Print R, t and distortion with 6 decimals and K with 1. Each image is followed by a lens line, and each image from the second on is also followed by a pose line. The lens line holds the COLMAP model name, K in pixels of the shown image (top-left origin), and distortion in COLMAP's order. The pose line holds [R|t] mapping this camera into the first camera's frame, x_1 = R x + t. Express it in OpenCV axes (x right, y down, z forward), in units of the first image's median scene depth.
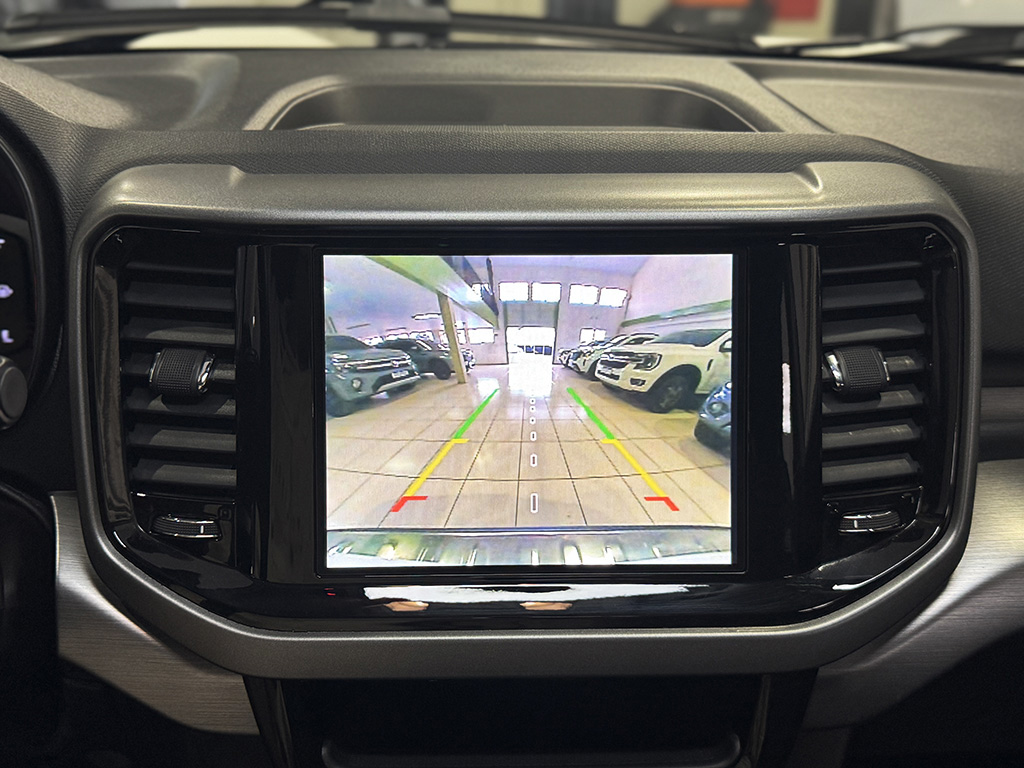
lens RADIAL K [[1075.7, 0, 512.7], [0, 1075.7, 373.4], [0, 0, 1]] dist [0.070600, 0.000000]
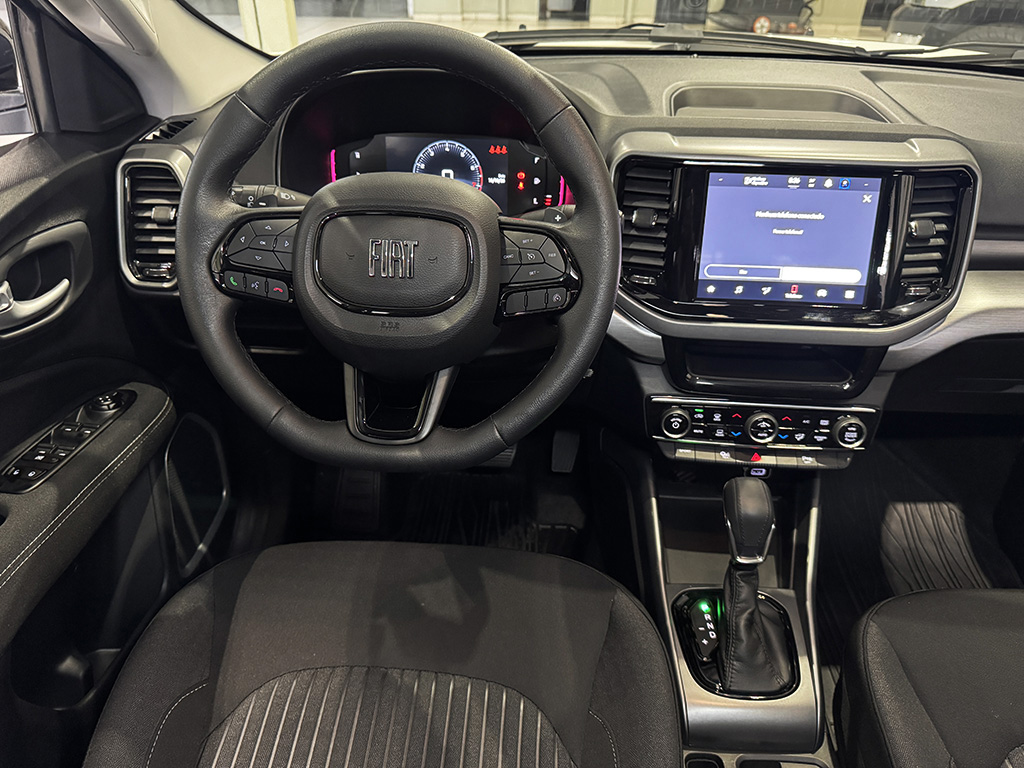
lens RADIAL K [[741.2, 0, 511.5], [0, 741.2, 388.2], [0, 0, 1]] dist [0.044741, -0.079818]
pose [[0.991931, 0.065637, -0.108468, -0.402485], [-0.043827, 0.980332, 0.192429, 0.067873], [0.118965, -0.186122, 0.975298, -0.830582]]
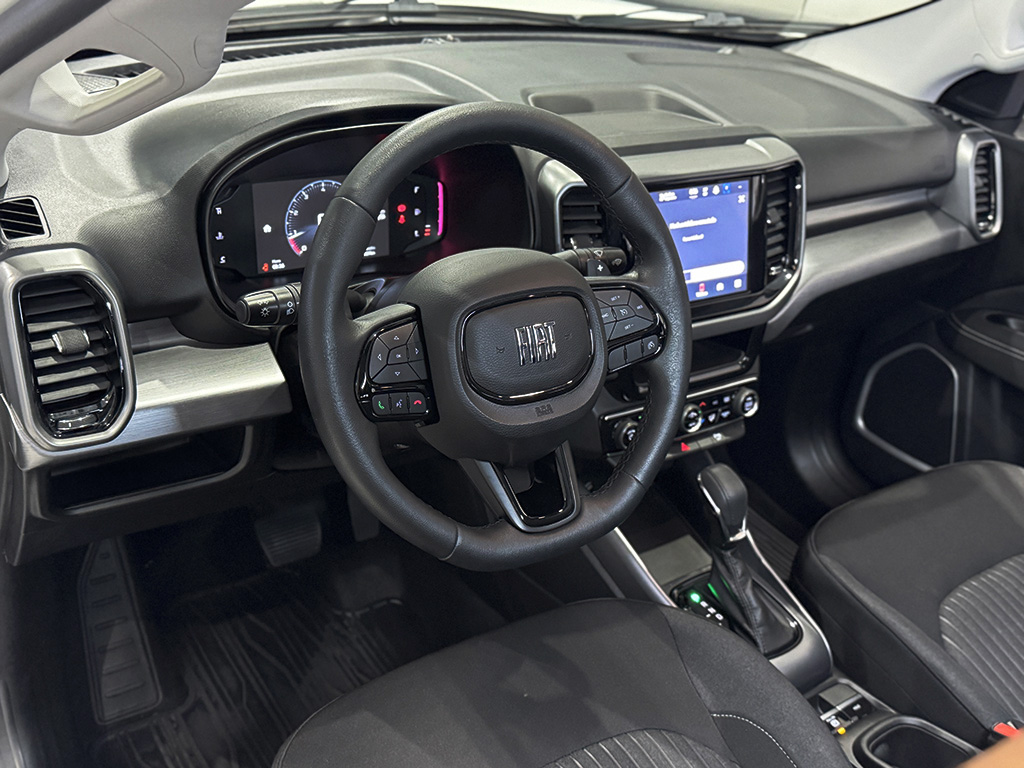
lens RADIAL K [[1075.7, 0, 509.6], [0, 1075.7, 388.6], [0, 0, 1]] dist [0.070600, 0.000000]
pose [[0.844663, -0.176552, 0.505345, -1.796908], [0.074172, 0.973539, 0.216150, -0.231611], [-0.530135, -0.145091, 0.835408, -1.082668]]
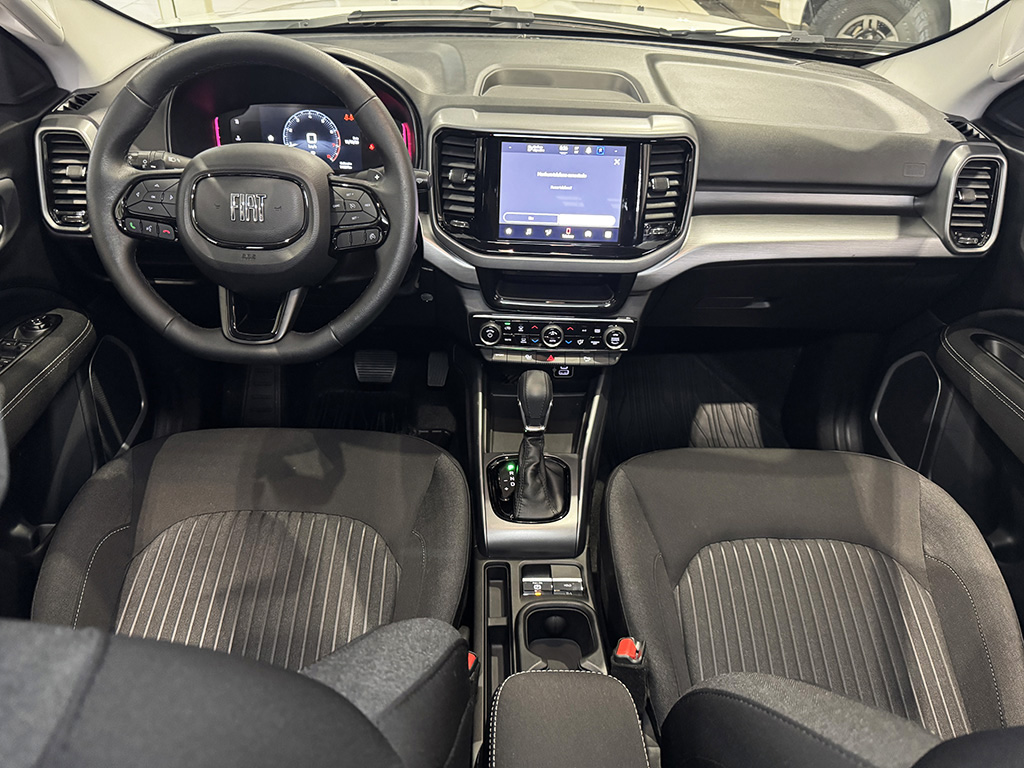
lens RADIAL K [[741.2, 0, 515.2], [0, 741.2, 390.6], [0, 0, 1]] dist [0.044741, -0.079818]
pose [[0.998483, 0.051140, -0.020382, -0.046768], [-0.043948, 0.963428, 0.264339, 0.022814], [0.033155, -0.263043, 0.964214, -1.405065]]
